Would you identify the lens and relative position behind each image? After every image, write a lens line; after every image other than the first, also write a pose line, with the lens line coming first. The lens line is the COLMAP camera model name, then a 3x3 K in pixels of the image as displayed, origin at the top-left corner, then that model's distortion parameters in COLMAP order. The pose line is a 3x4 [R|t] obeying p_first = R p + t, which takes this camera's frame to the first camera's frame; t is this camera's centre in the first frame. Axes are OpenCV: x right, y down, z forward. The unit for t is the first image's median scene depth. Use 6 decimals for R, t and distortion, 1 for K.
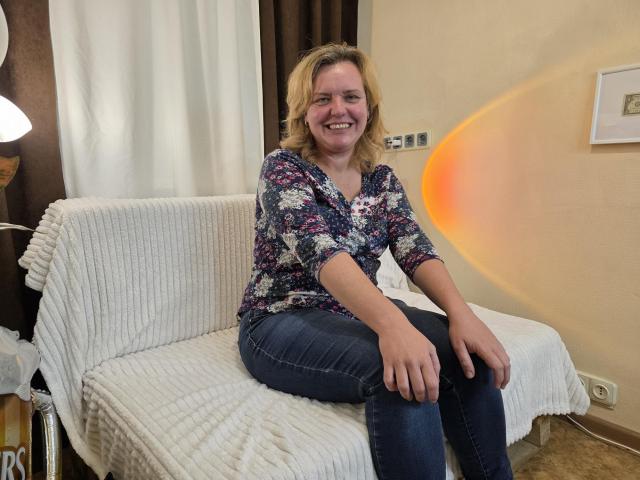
lens RADIAL K [[484.0, 0, 336.6], [0, 484.0, 246.0], [0, 0, 1]] dist [-0.007730, -0.002945]
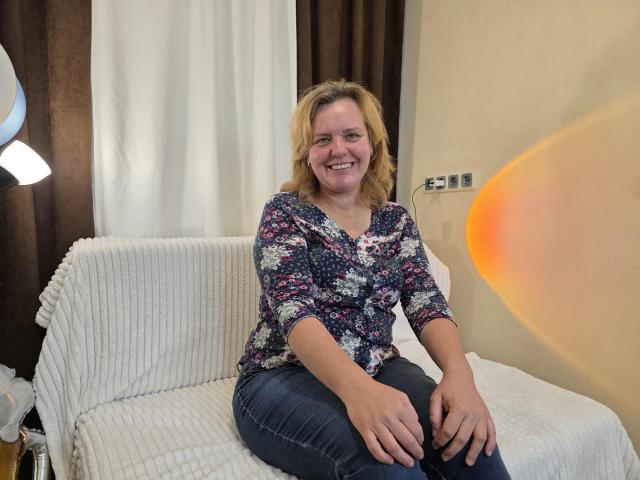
lens RADIAL K [[475.5, 0, 320.0], [0, 475.5, 240.0], [0, 0, 1]] dist [-0.005116, -0.005954]
pose [[0.980409, 0.025713, -0.195287, 0.133272], [-0.042071, 0.995900, -0.080080, -0.035000], [0.192427, 0.086727, 0.977471, 0.110751]]
